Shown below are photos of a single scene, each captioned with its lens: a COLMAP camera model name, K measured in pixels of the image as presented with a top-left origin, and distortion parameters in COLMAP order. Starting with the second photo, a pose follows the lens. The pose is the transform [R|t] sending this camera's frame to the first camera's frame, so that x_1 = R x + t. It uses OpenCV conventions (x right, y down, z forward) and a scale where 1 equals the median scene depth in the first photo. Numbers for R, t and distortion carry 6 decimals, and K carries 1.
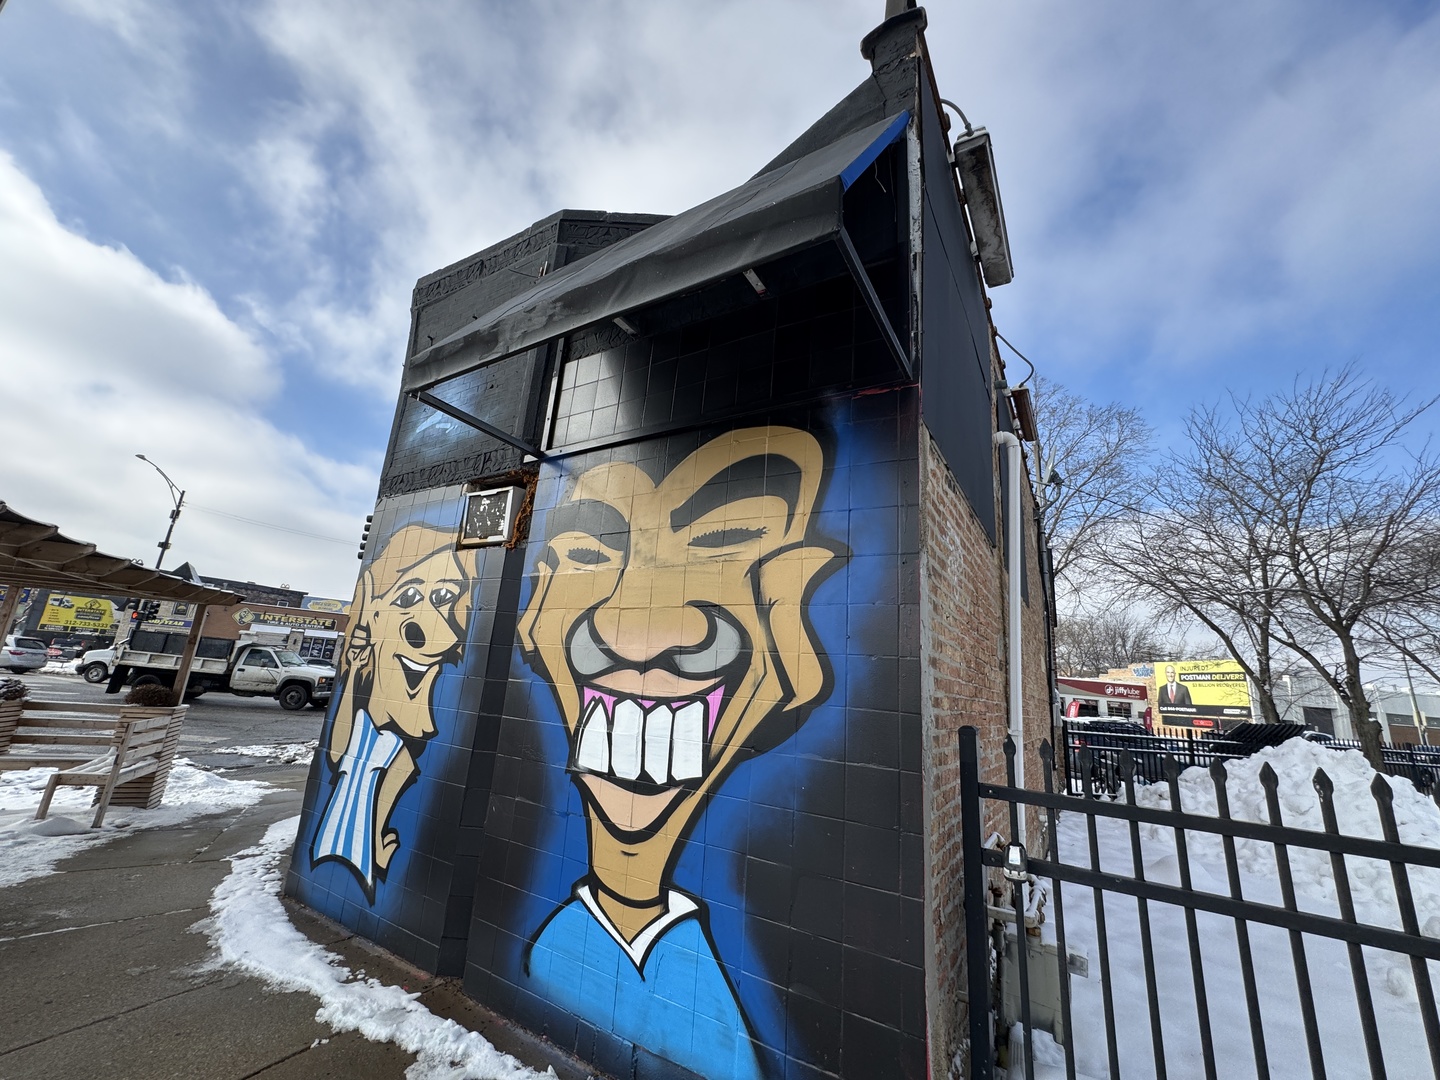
lens RADIAL K [[574.4, 0, 714.7], [0, 574.4, 545.2], [0, 0, 1]] dist [0.014922, -0.000311]
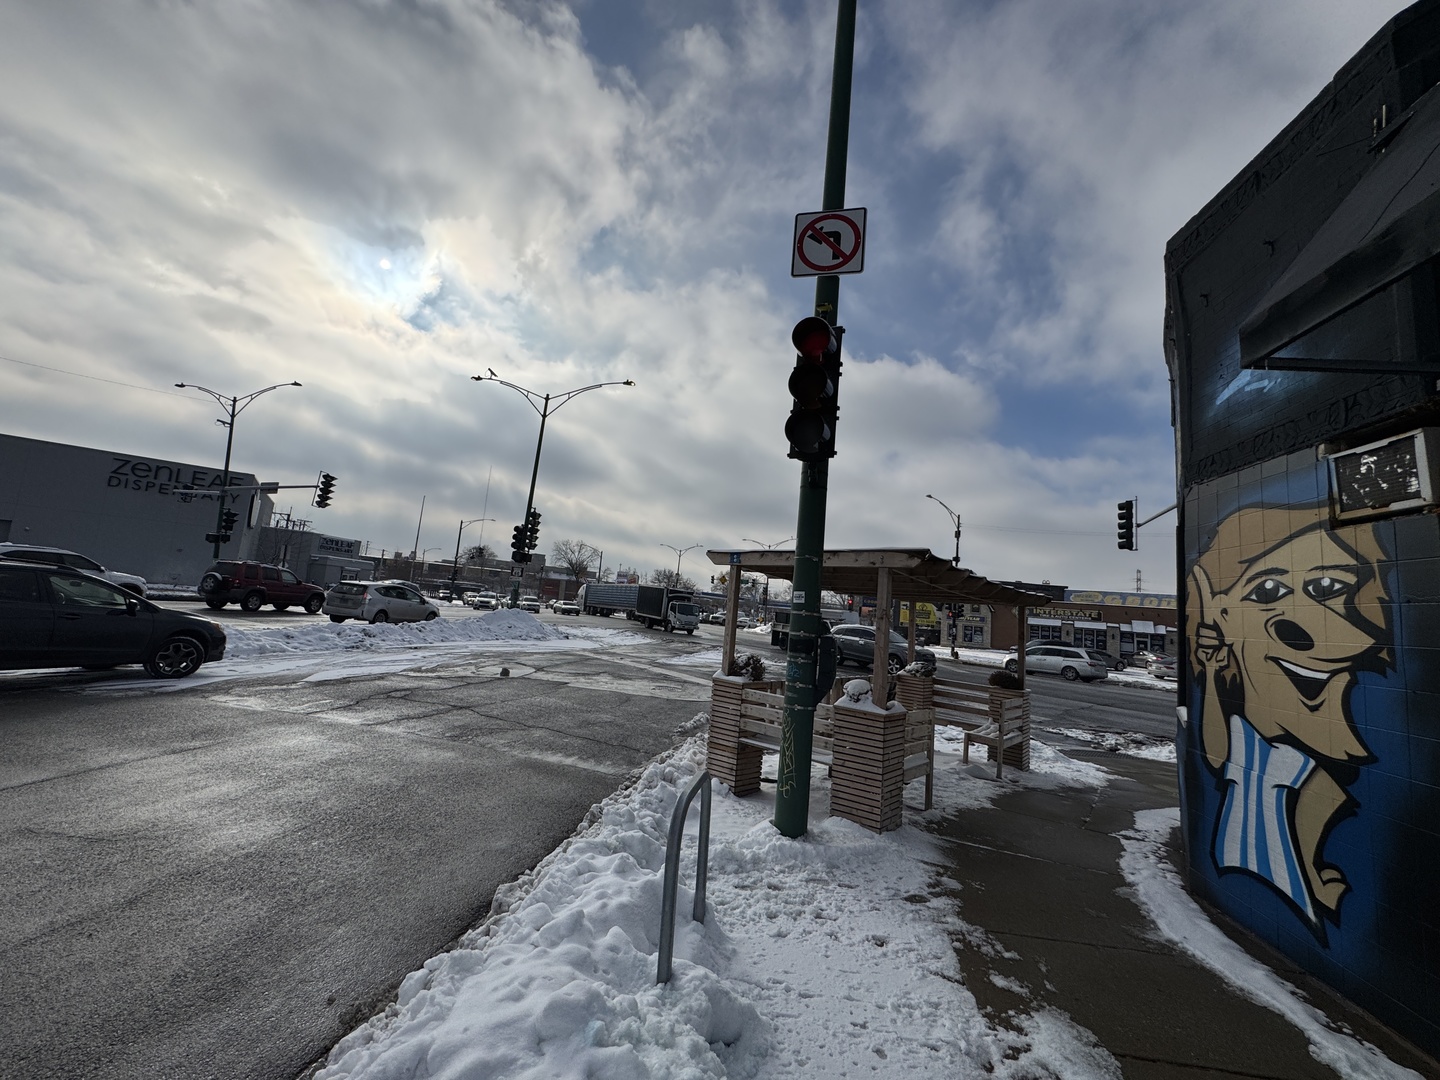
lens RADIAL K [[571.2, 0, 717.0], [0, 571.2, 535.0], [0, 0, 1]] dist [-0.001514, -0.000110]
pose [[0.415727, -0.164538, -0.894482, -0.095862], [0.164181, 0.980919, -0.104131, -0.039628], [0.894548, -0.103567, 0.434808, -0.105583]]
